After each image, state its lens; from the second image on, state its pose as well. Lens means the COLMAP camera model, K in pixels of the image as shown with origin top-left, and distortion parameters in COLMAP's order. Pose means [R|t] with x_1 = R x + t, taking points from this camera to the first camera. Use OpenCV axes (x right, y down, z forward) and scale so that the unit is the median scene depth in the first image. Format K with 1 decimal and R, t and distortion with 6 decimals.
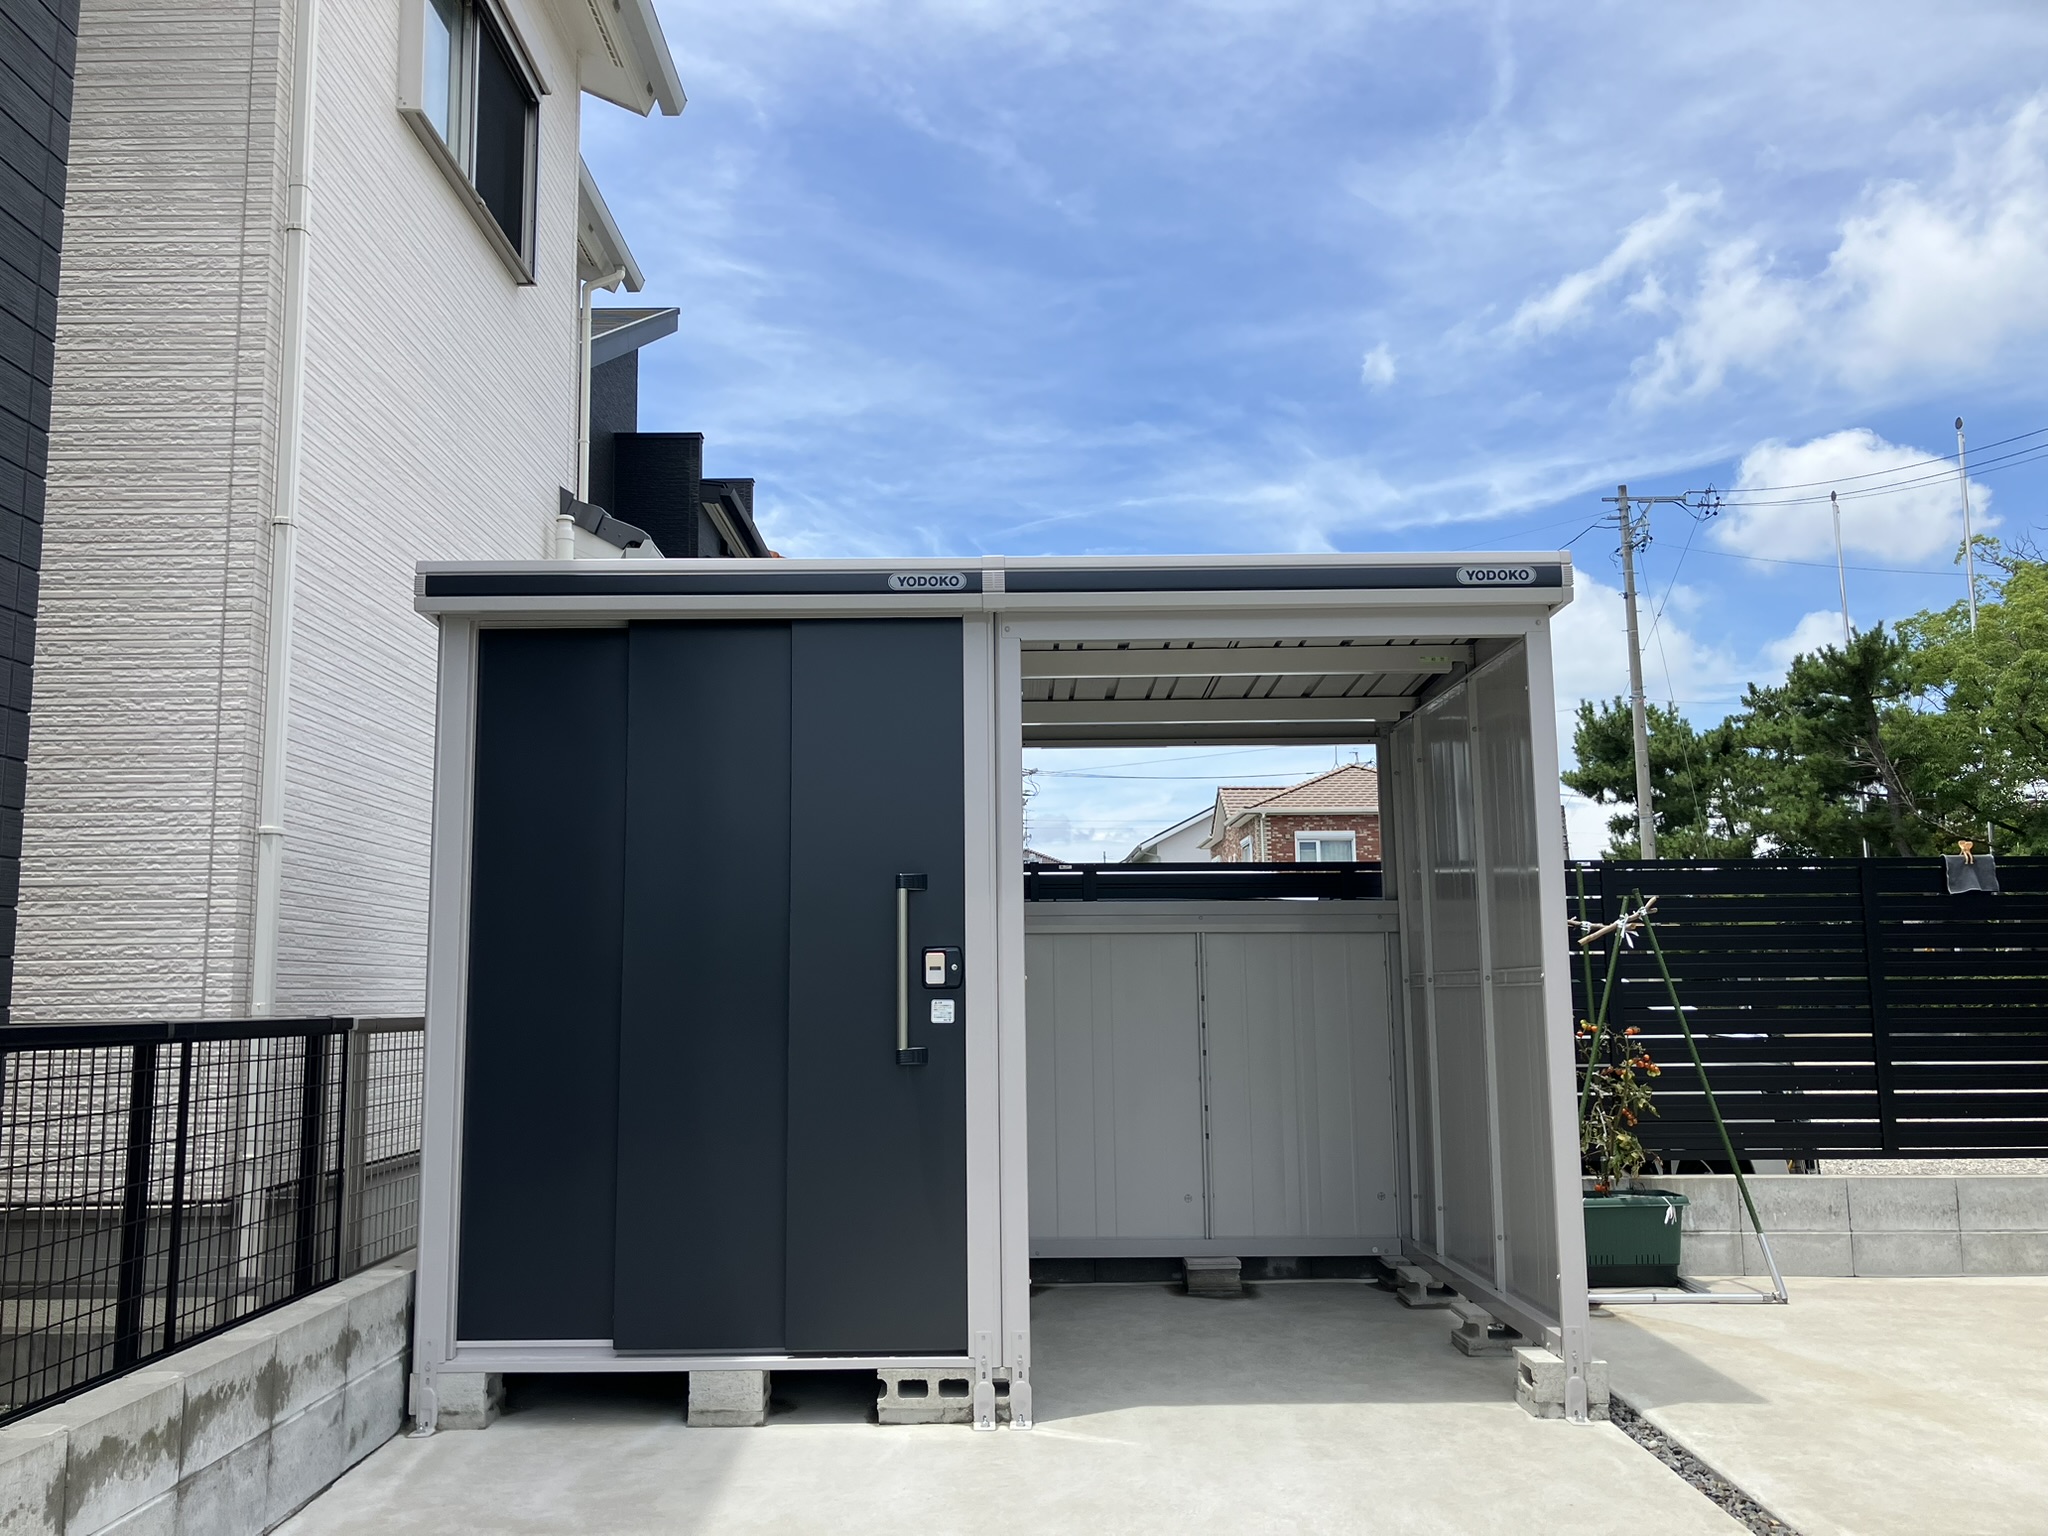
lens RADIAL K [[1662.2, 0, 1024.0], [0, 1662.2, 768.0], [0, 0, 1]] dist [0.030927, -0.011544]
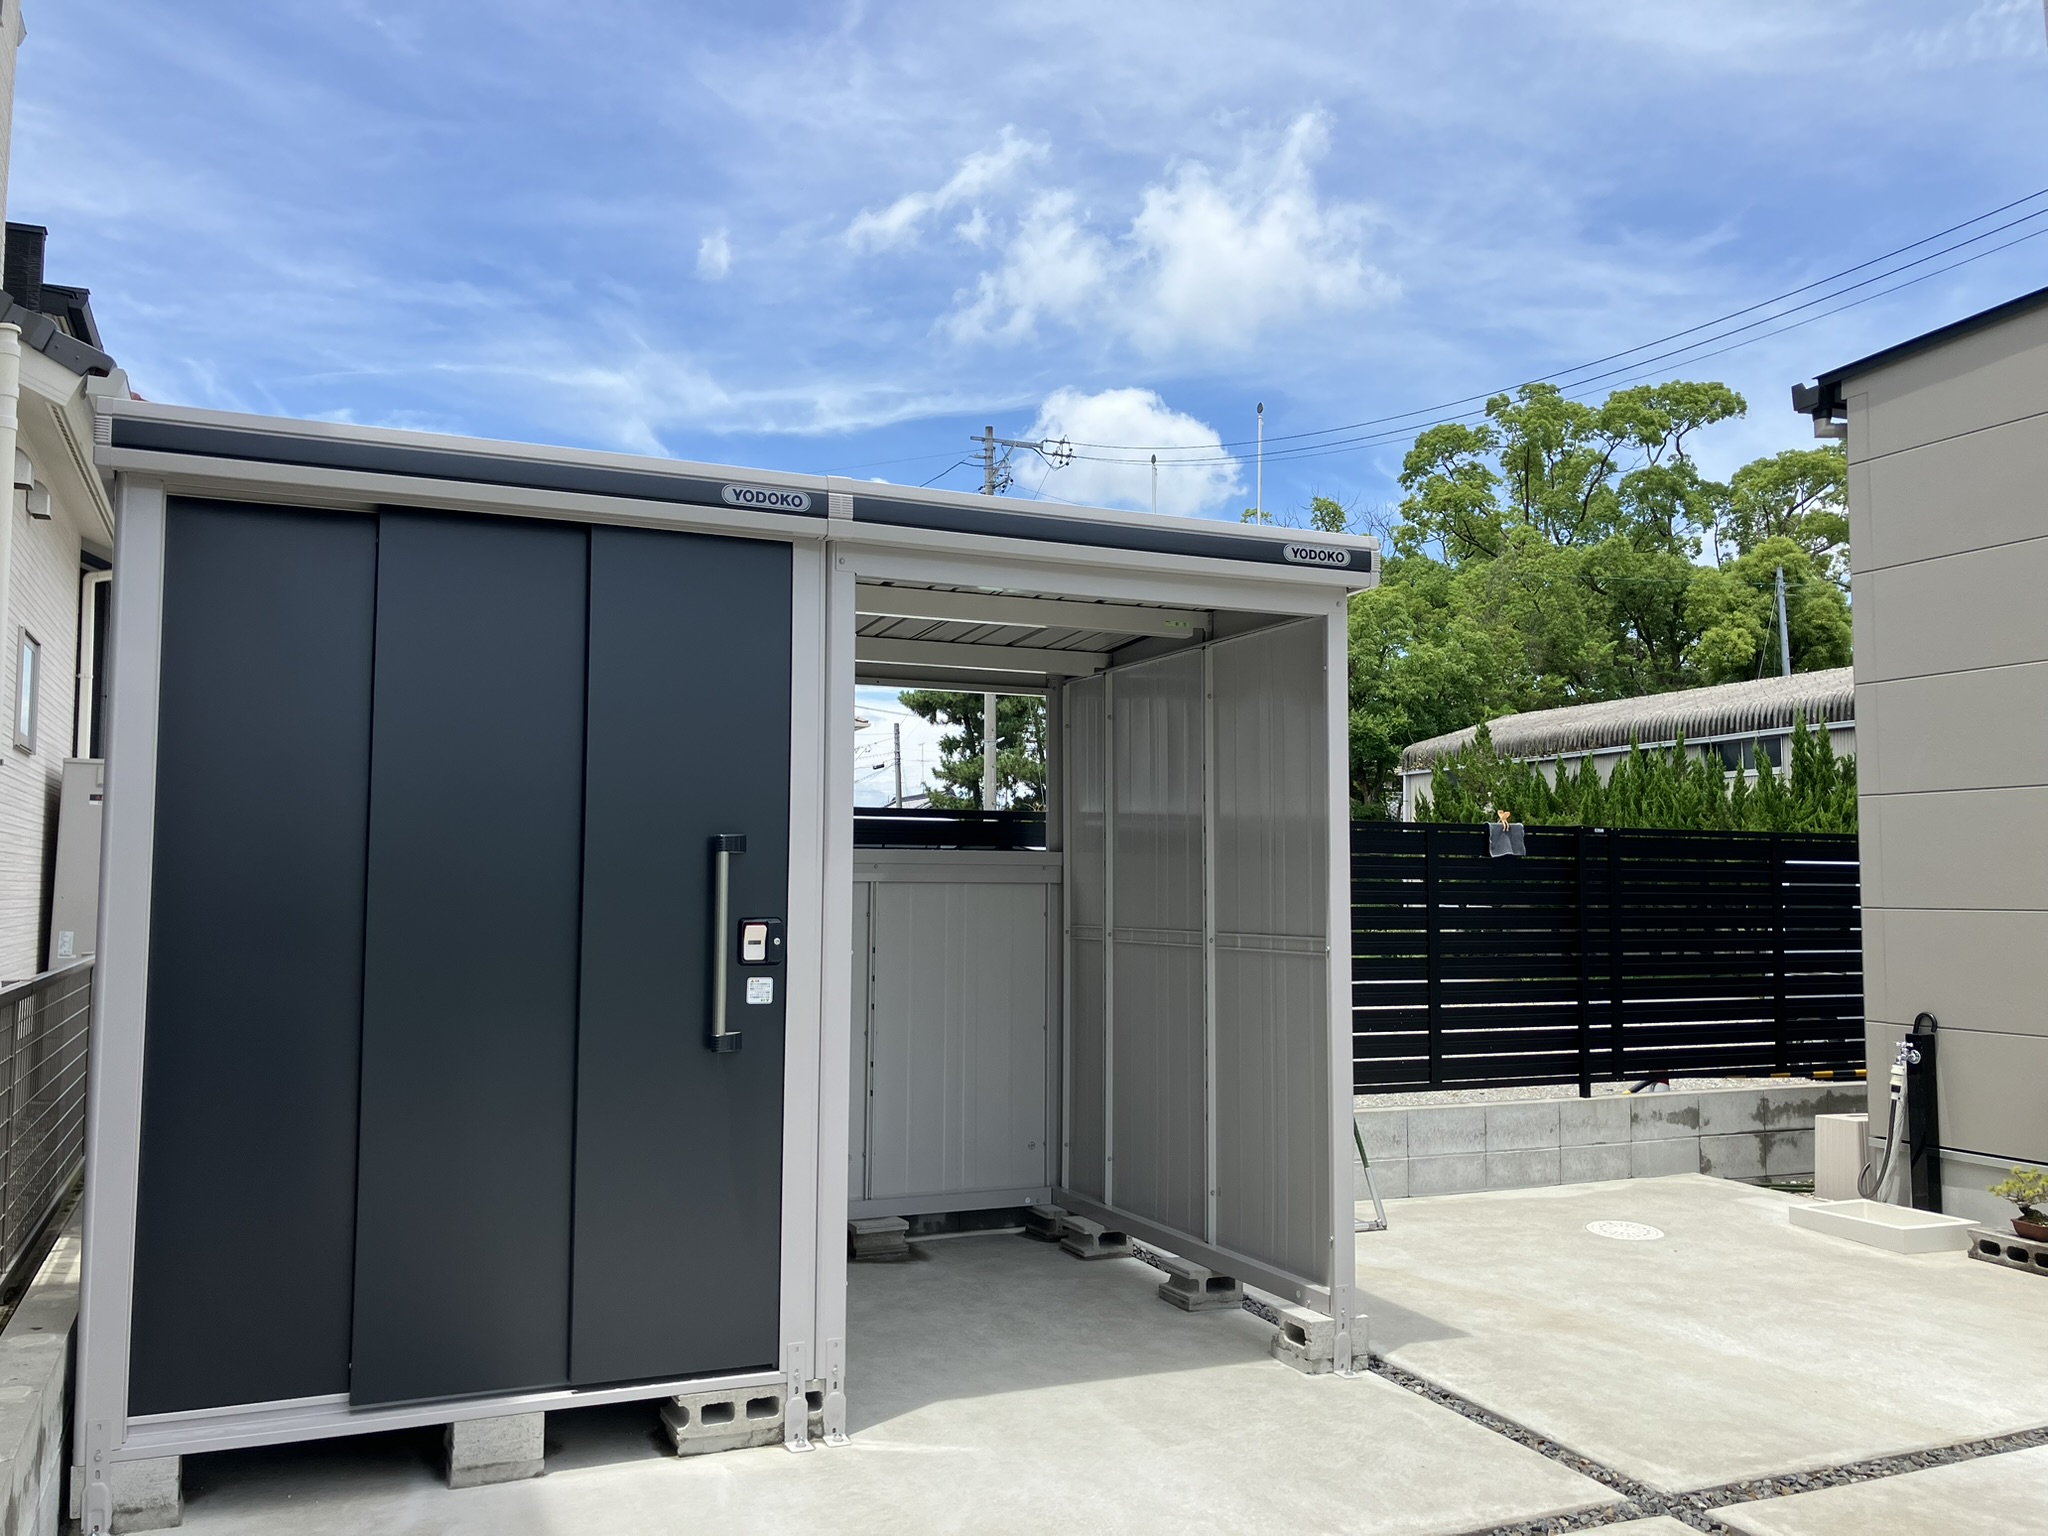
lens RADIAL K [[1662.2, 0, 1024.0], [0, 1662.2, 768.0], [0, 0, 1]] dist [0.030927, -0.011544]
pose [[0.916451, 0.045706, 0.397527, -0.269950], [-0.068966, 0.996630, 0.044403, -0.019289], [-0.394158, -0.068109, 0.916515, 0.137144]]
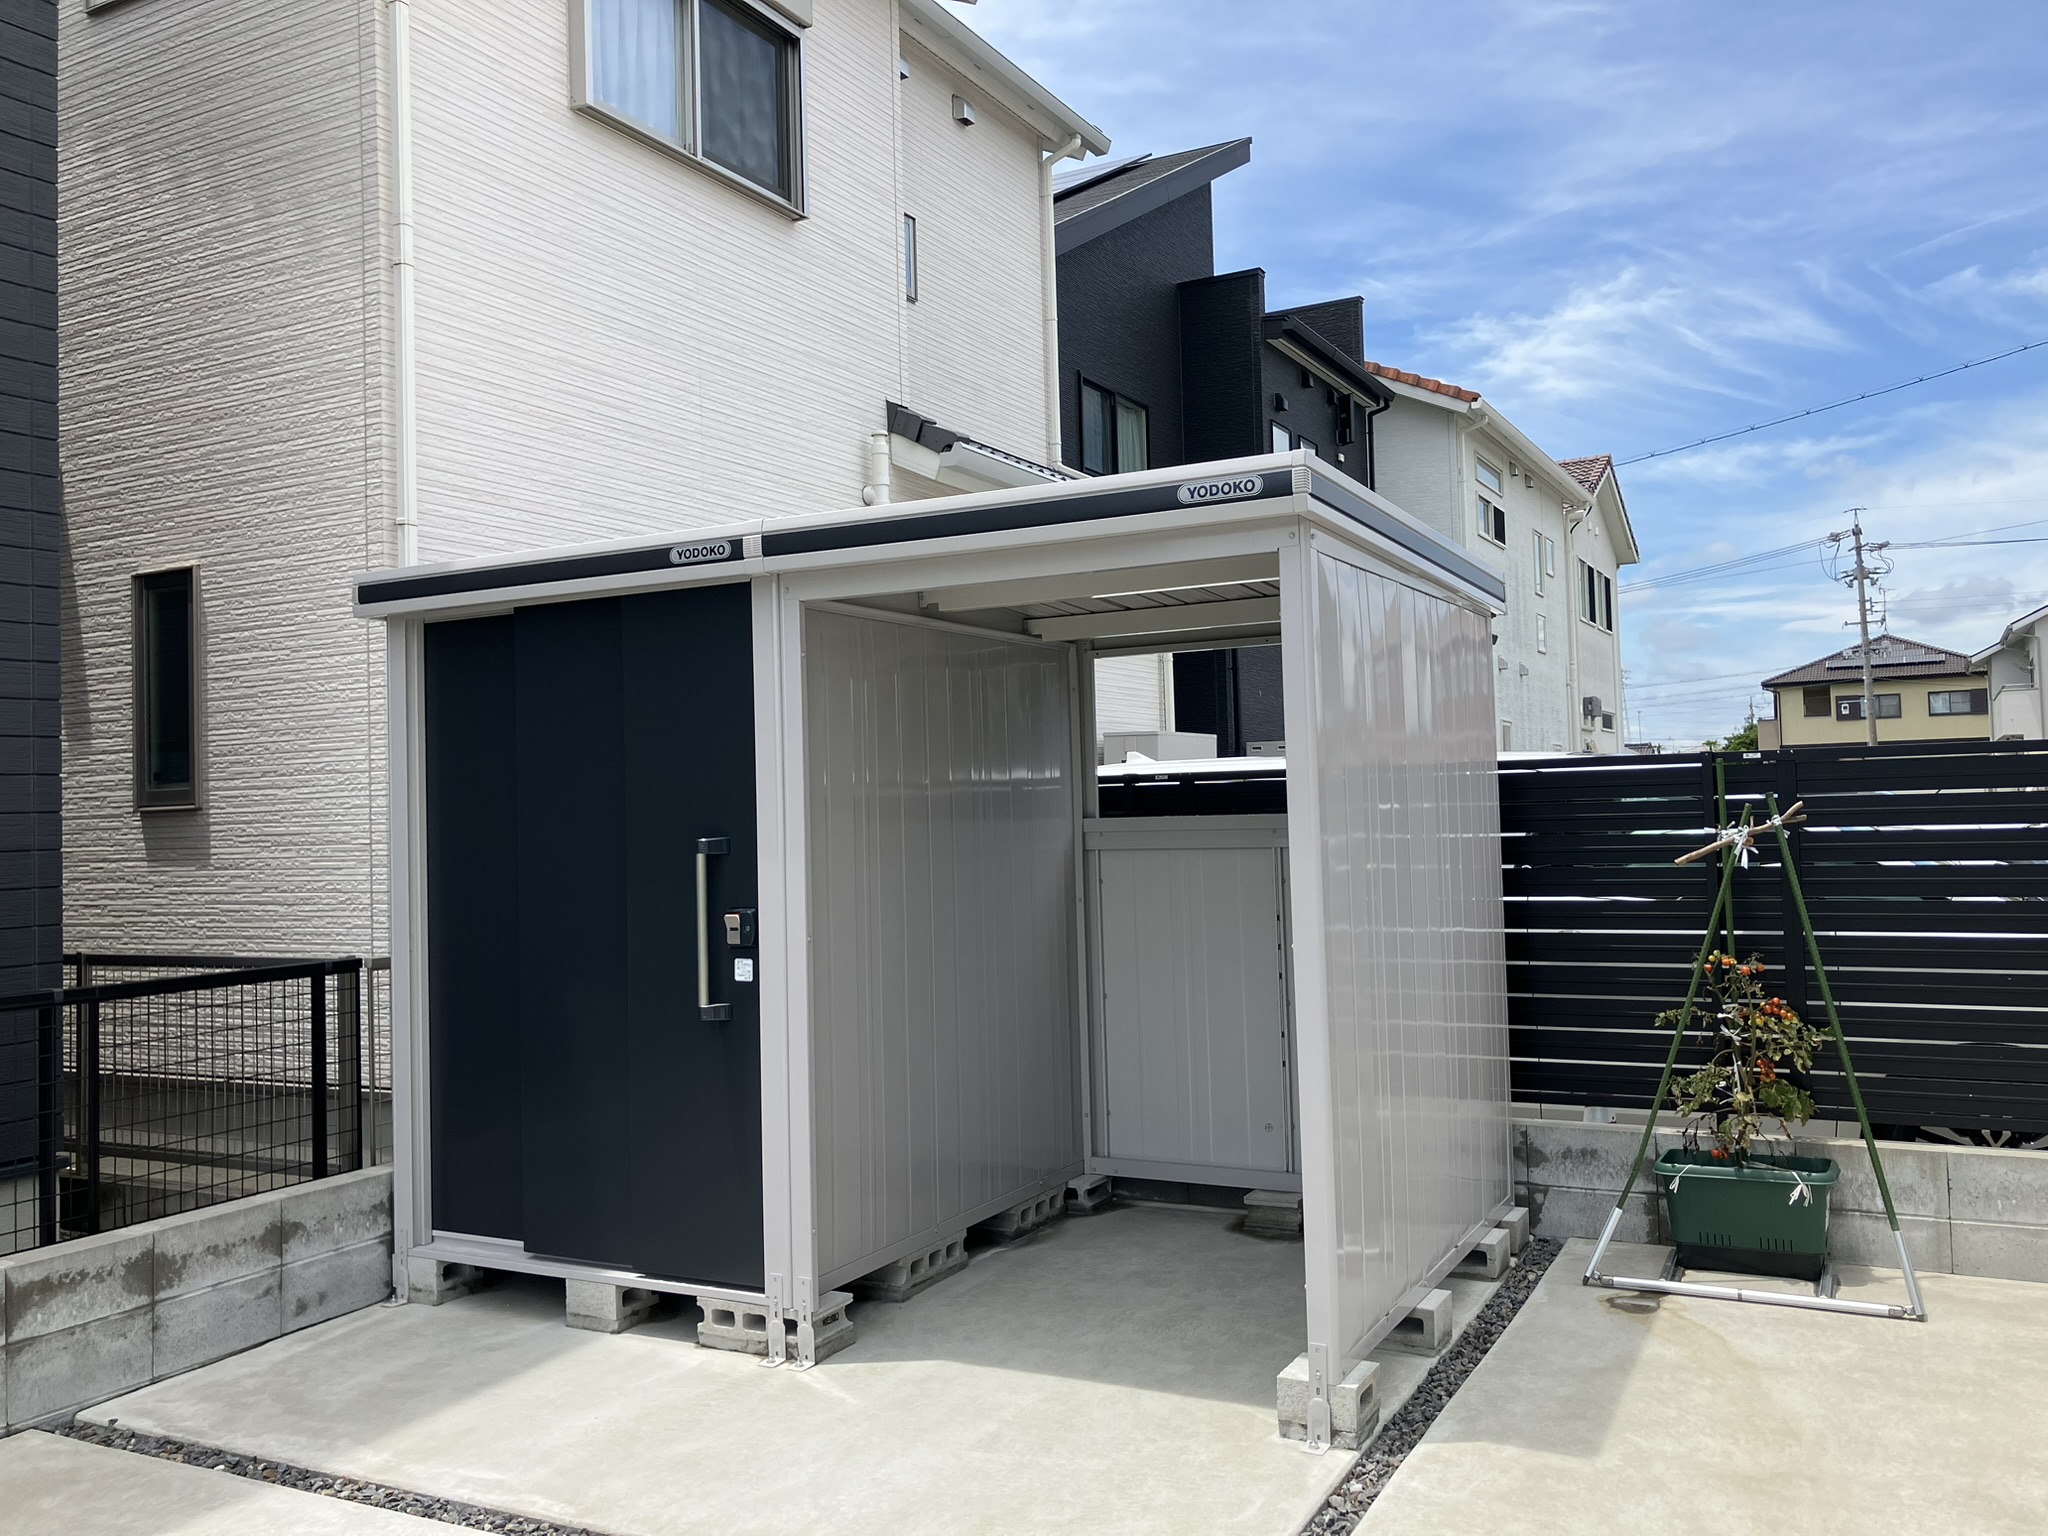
lens RADIAL K [[1691.9, 0, 1052.7], [0, 1691.9, 741.4], [0, 0, 1]] dist [0.023619, 0.002331]
pose [[0.880491, -0.035065, -0.472764, 0.610423], [0.083178, 0.993217, 0.081246, -0.062638], [0.466709, -0.110860, 0.877435, 0.173310]]
